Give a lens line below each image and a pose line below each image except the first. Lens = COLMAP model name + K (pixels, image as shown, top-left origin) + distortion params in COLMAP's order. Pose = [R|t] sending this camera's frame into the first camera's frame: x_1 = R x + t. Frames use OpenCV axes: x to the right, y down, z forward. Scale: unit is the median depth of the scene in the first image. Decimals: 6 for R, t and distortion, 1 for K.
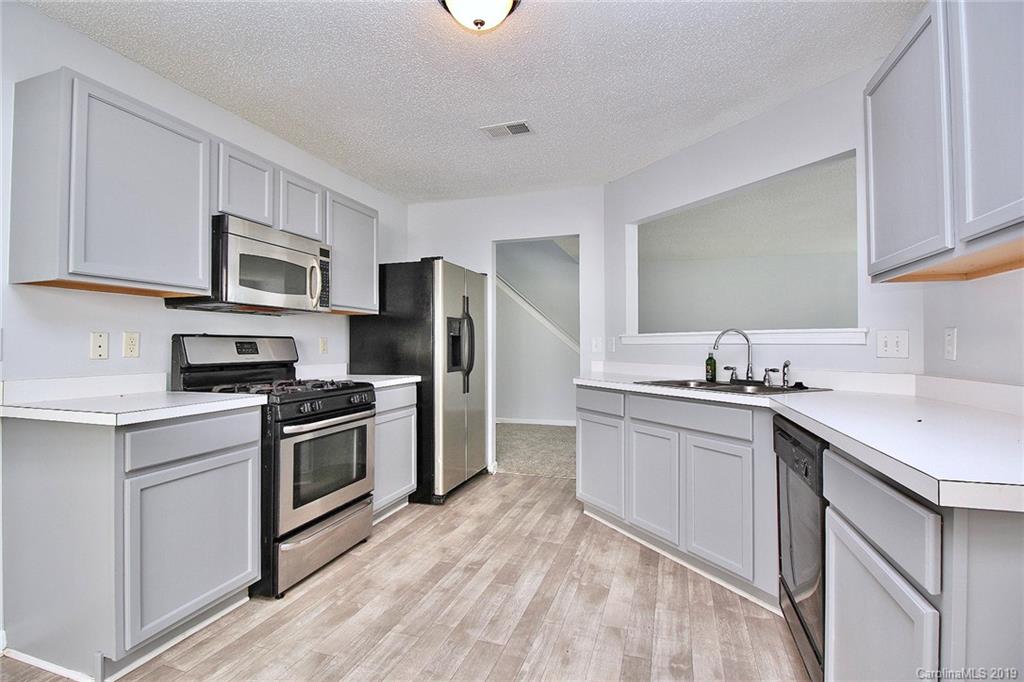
lens RADIAL K [[484.4, 0, 514.1], [0, 484.4, 334.4], [0, 0, 1]] dist [-0.006539, -0.007160]
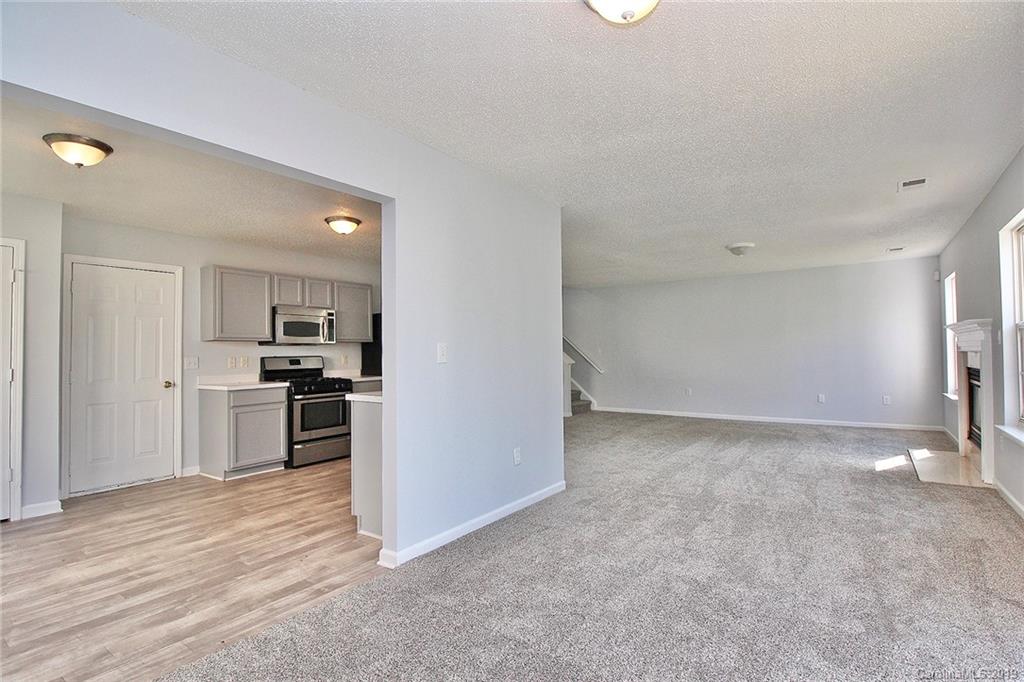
lens RADIAL K [[484.4, 0, 502.3], [0, 484.4, 336.7], [0, 0, 1]] dist [-0.006539, -0.007160]
pose [[0.948996, -0.027879, -0.314052, 1.204200], [0.025286, 0.999604, -0.012326, -0.042972], [0.314271, 0.003756, 0.949326, -0.905899]]
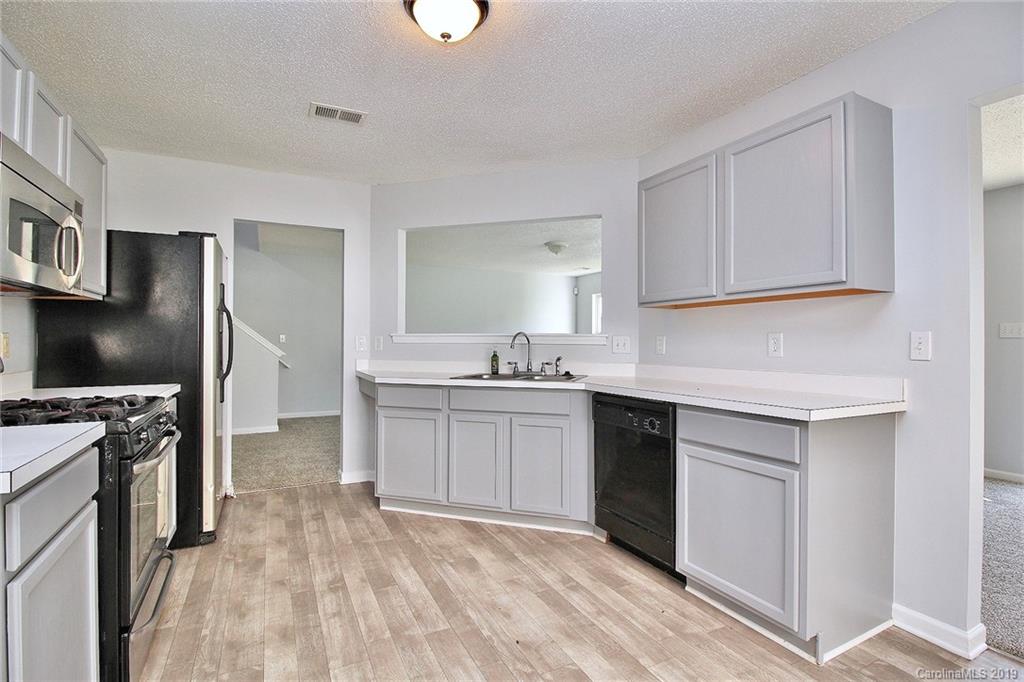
lens RADIAL K [[484.4, 0, 517.3], [0, 484.4, 333.6], [0, 0, 1]] dist [-0.006539, -0.007160]
pose [[0.705545, 0.014567, 0.708515, -0.378019], [-0.020002, 0.999800, -0.000638, -0.005080], [-0.708383, -0.013722, 0.705695, 0.082811]]
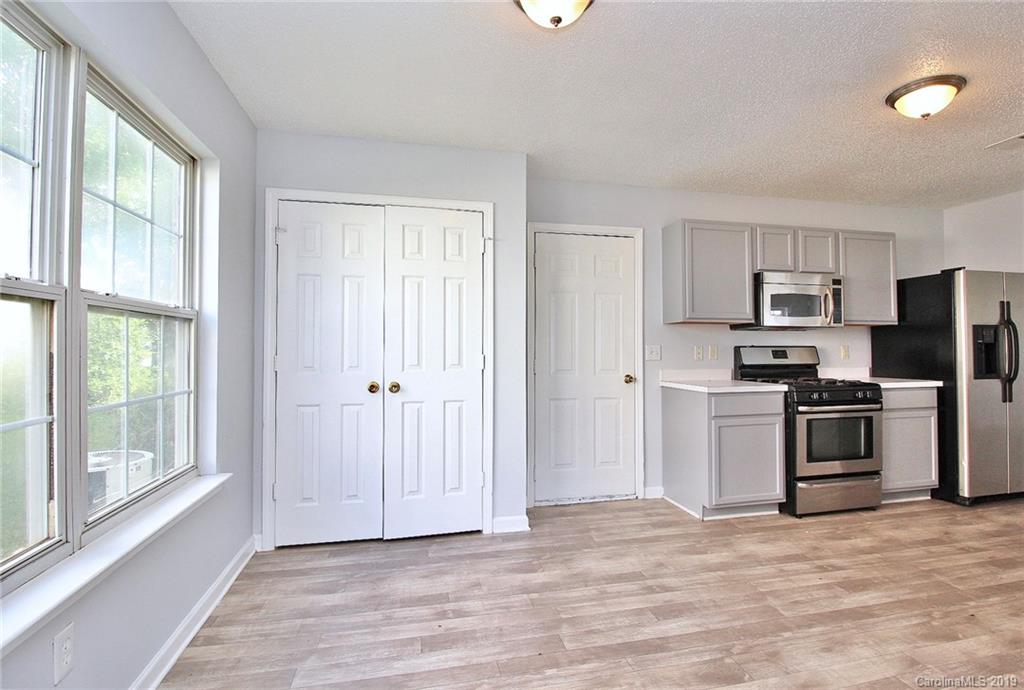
lens RADIAL K [[474.8, 0, 527.9], [0, 474.8, 340.9], [0, 0, 1]] dist [-0.015254, -0.002277]
pose [[0.500740, -0.015635, -0.865456, 0.380311], [0.020926, 0.999763, -0.005954, -0.024899], [0.865344, -0.015129, 0.500949, -0.475301]]
